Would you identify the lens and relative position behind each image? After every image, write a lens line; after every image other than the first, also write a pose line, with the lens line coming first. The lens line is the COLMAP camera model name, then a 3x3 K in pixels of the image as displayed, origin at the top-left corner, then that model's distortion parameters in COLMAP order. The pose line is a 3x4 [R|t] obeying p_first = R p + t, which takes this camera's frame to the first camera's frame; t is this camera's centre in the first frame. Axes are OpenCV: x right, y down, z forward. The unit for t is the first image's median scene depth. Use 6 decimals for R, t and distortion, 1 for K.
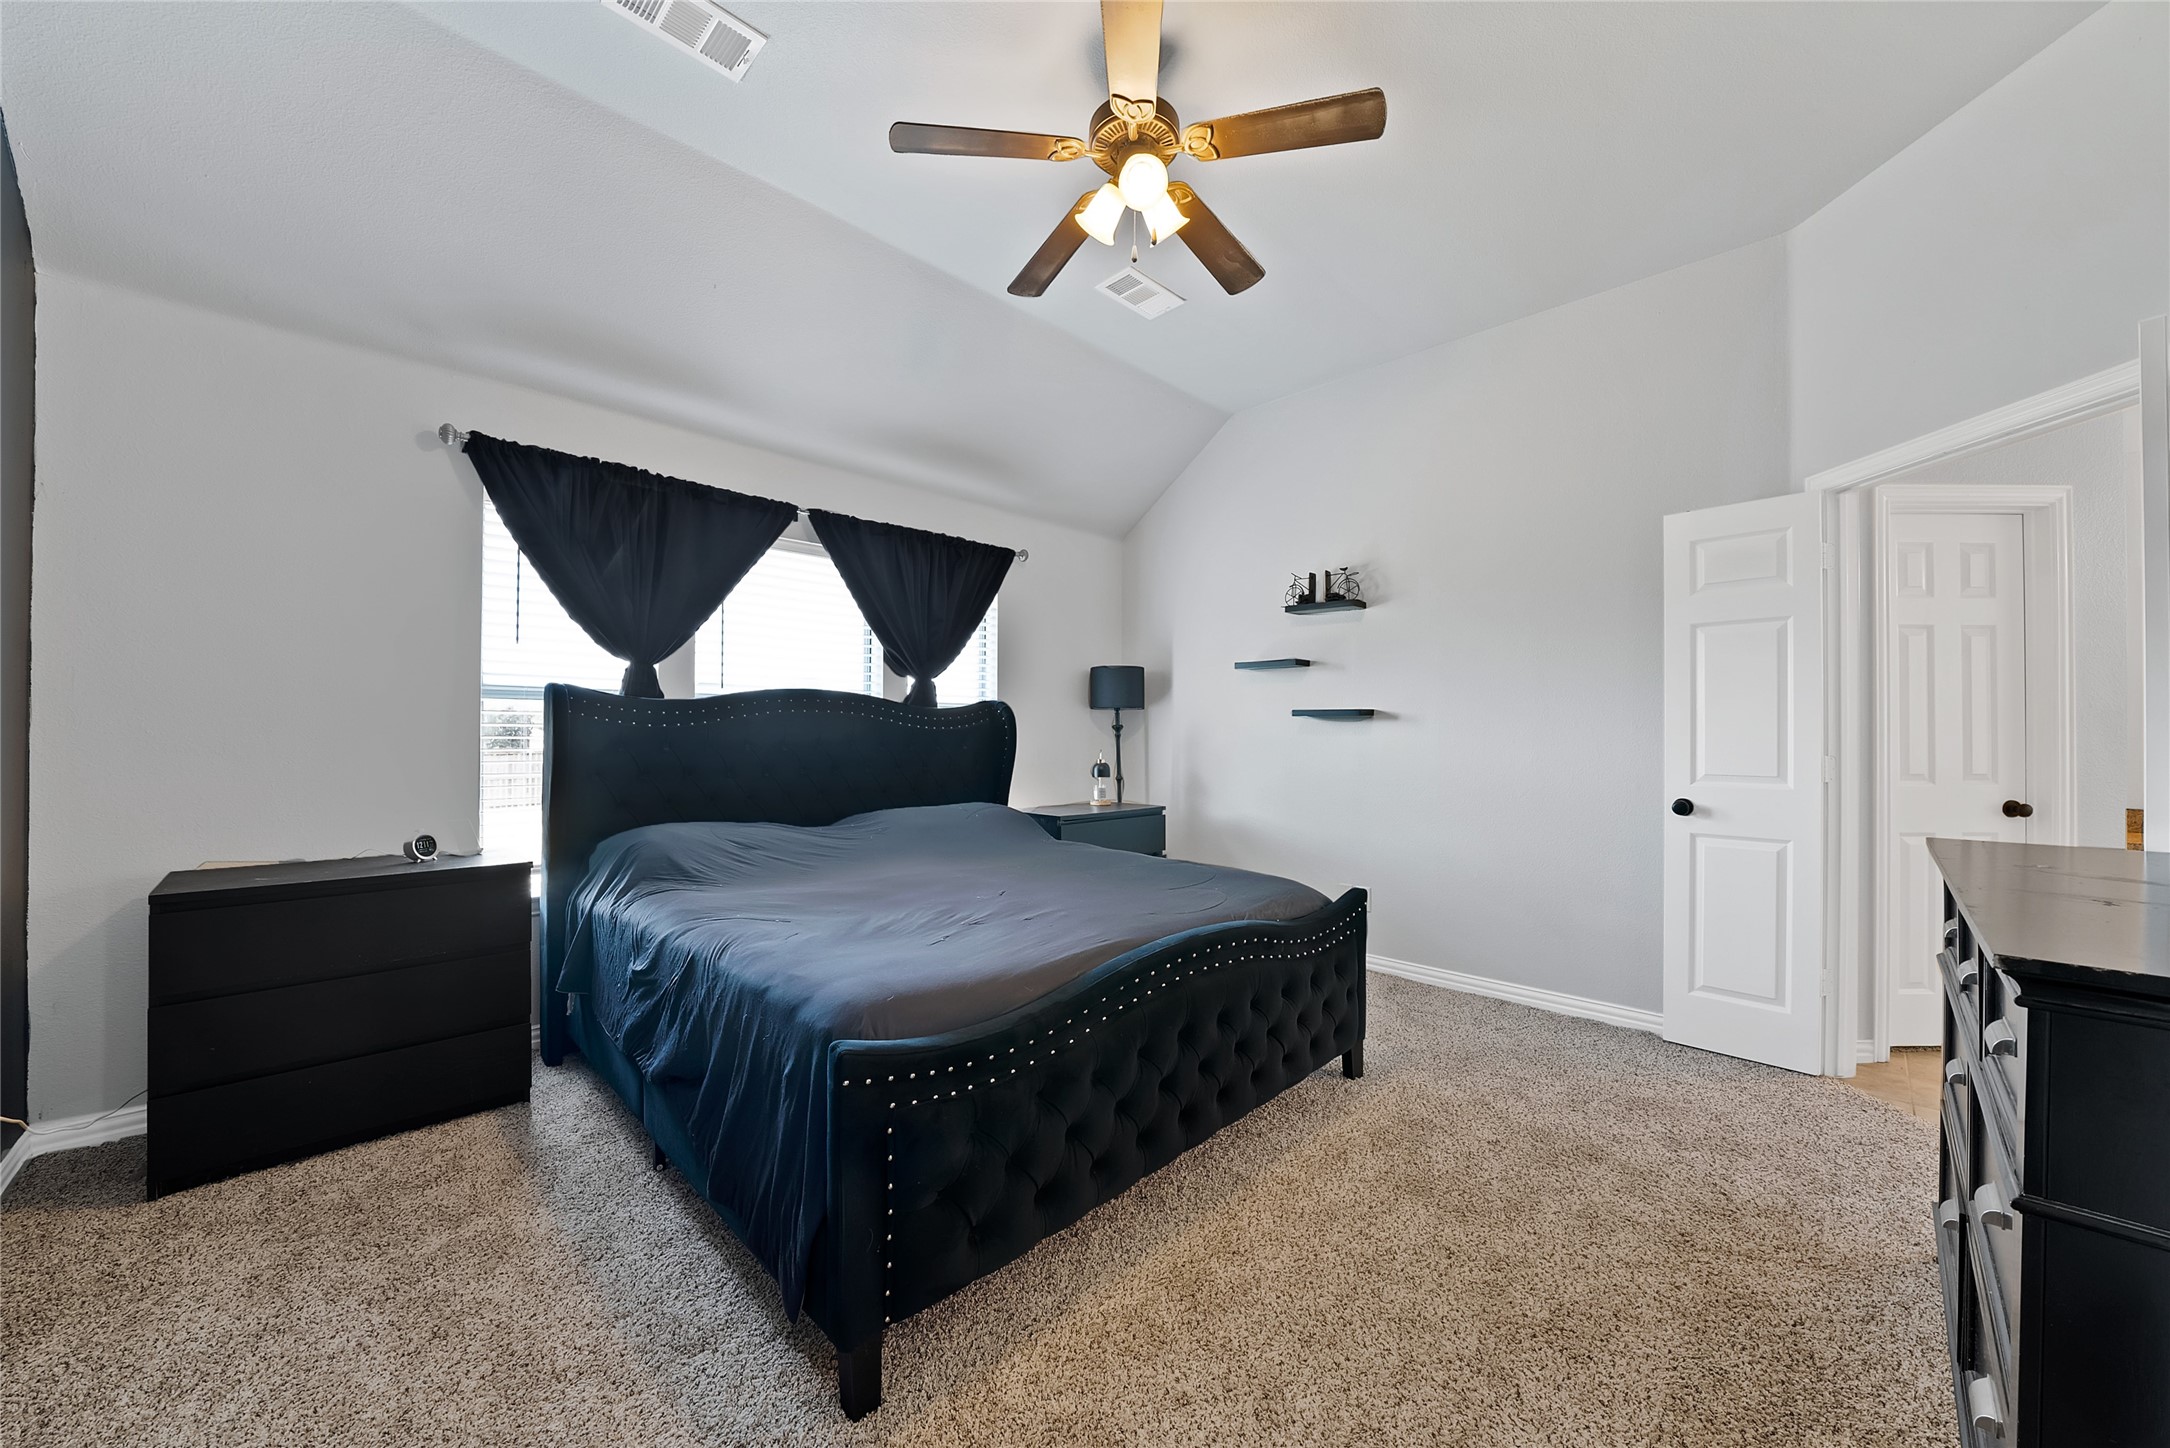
lens RADIAL K [[786.6, 0, 1112.8], [0, 786.6, 729.5], [0, 0, 1]] dist [-0.019572, 0.000225]
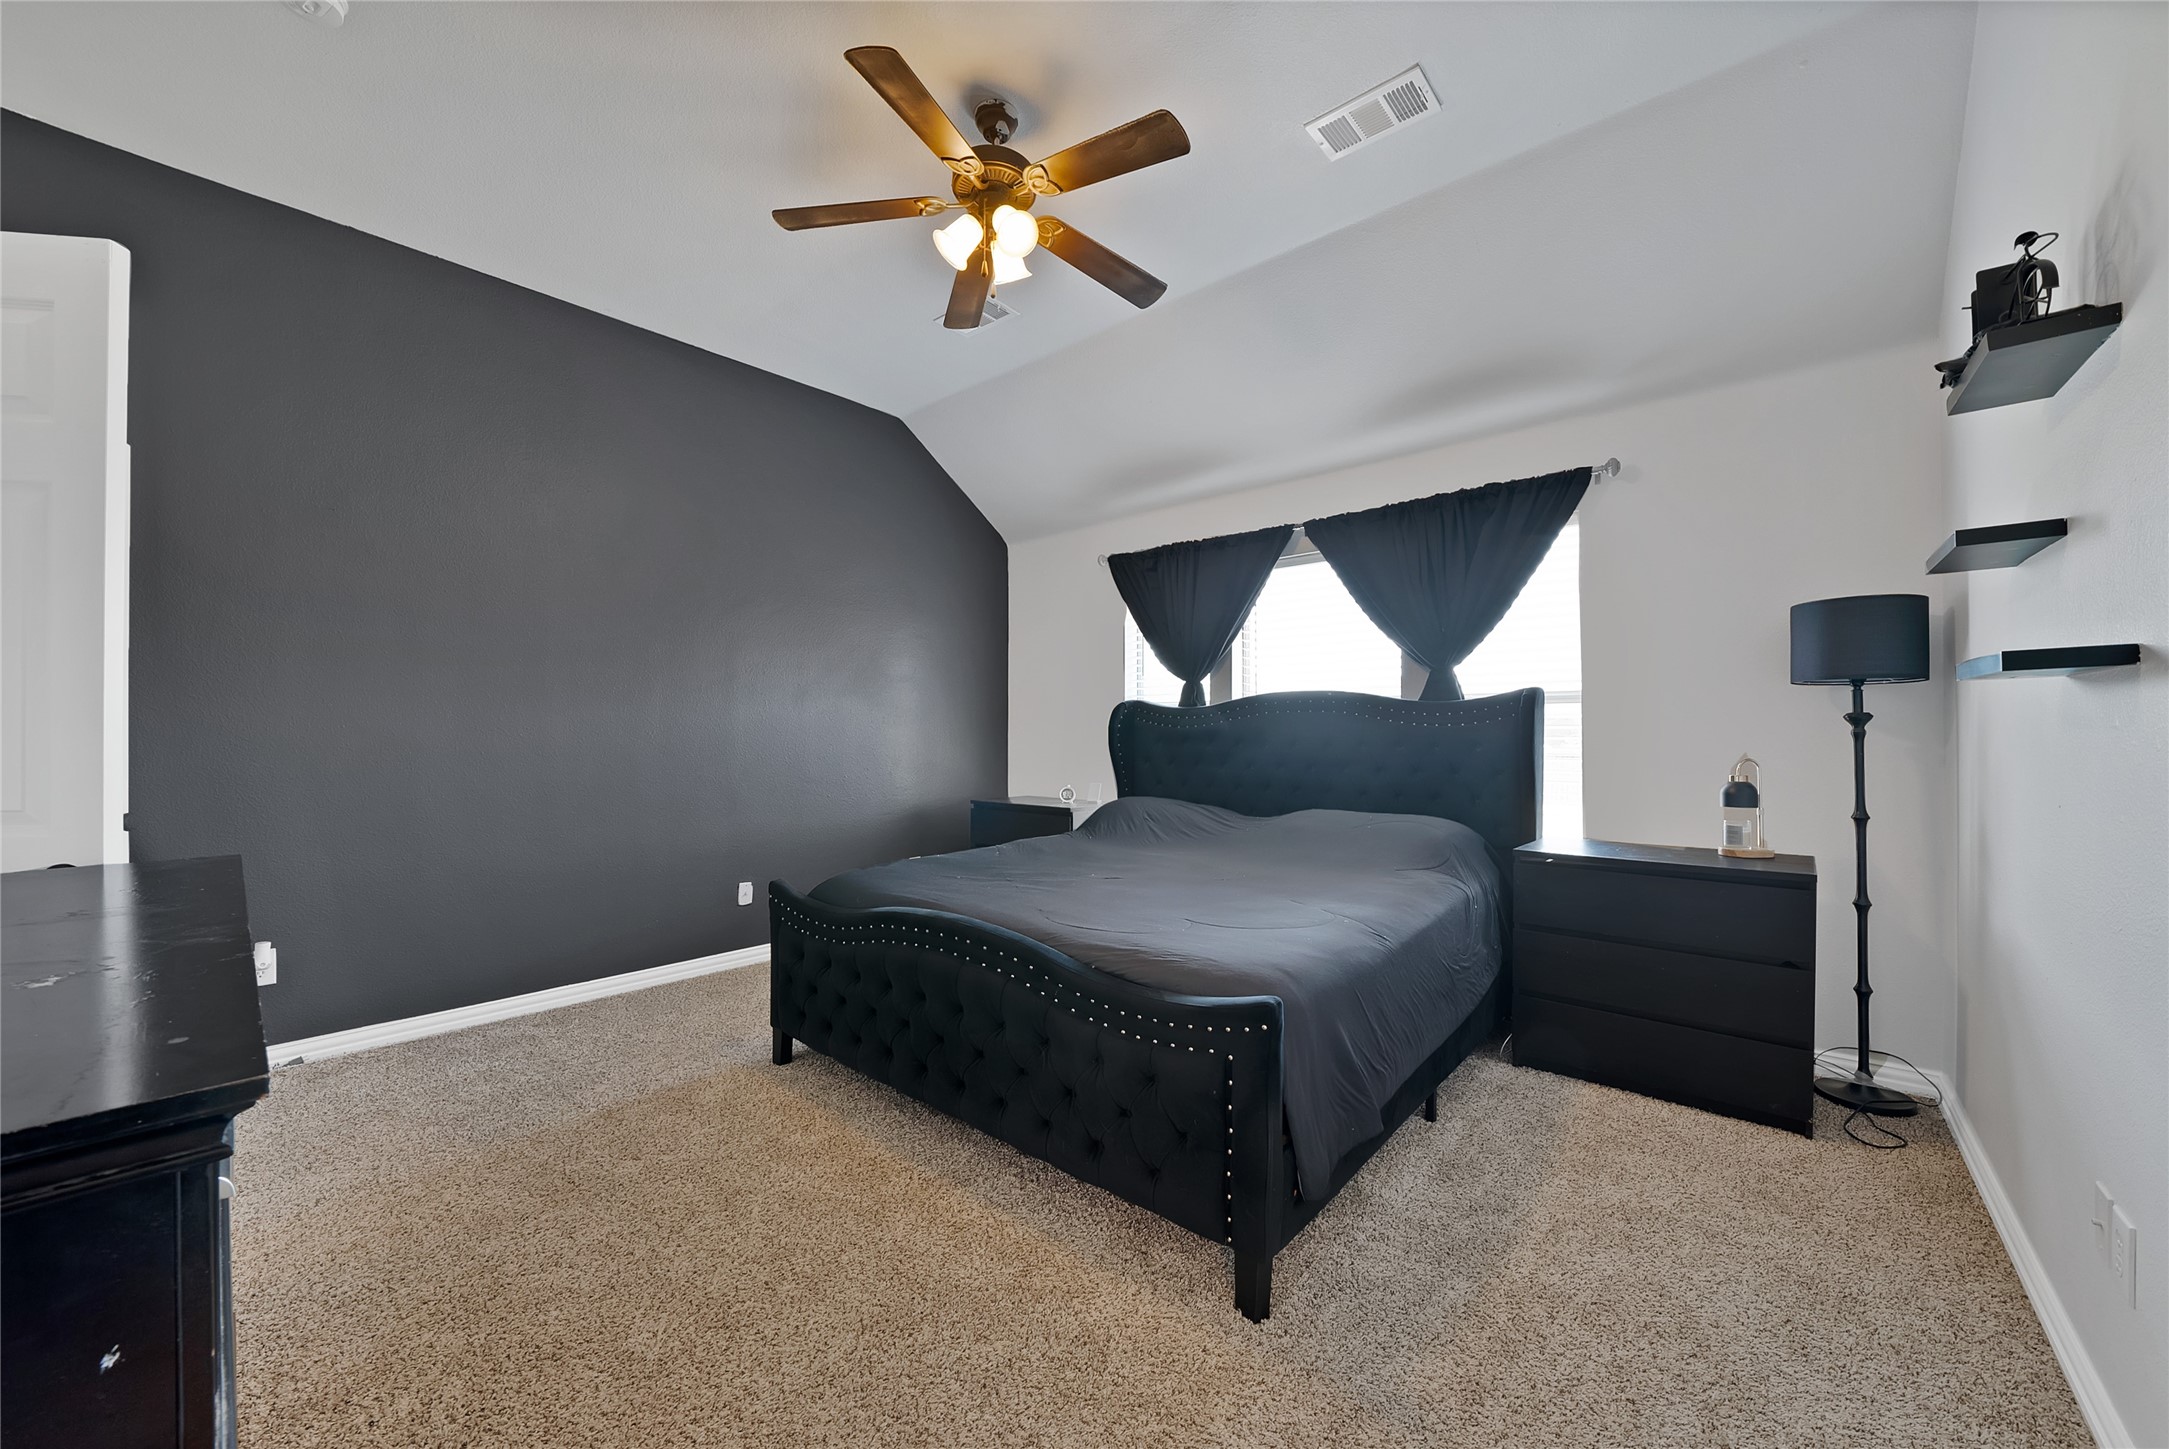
lens RADIAL K [[786.2, 0, 1112.3], [0, 786.2, 730.0], [0, 0, 1]] dist [-0.019572, 0.000225]
pose [[0.062825, -0.006117, -0.998006, 0.625921], [0.000664, 0.999981, -0.006088, 0.010327], [0.998024, -0.000280, 0.062828, 0.620324]]
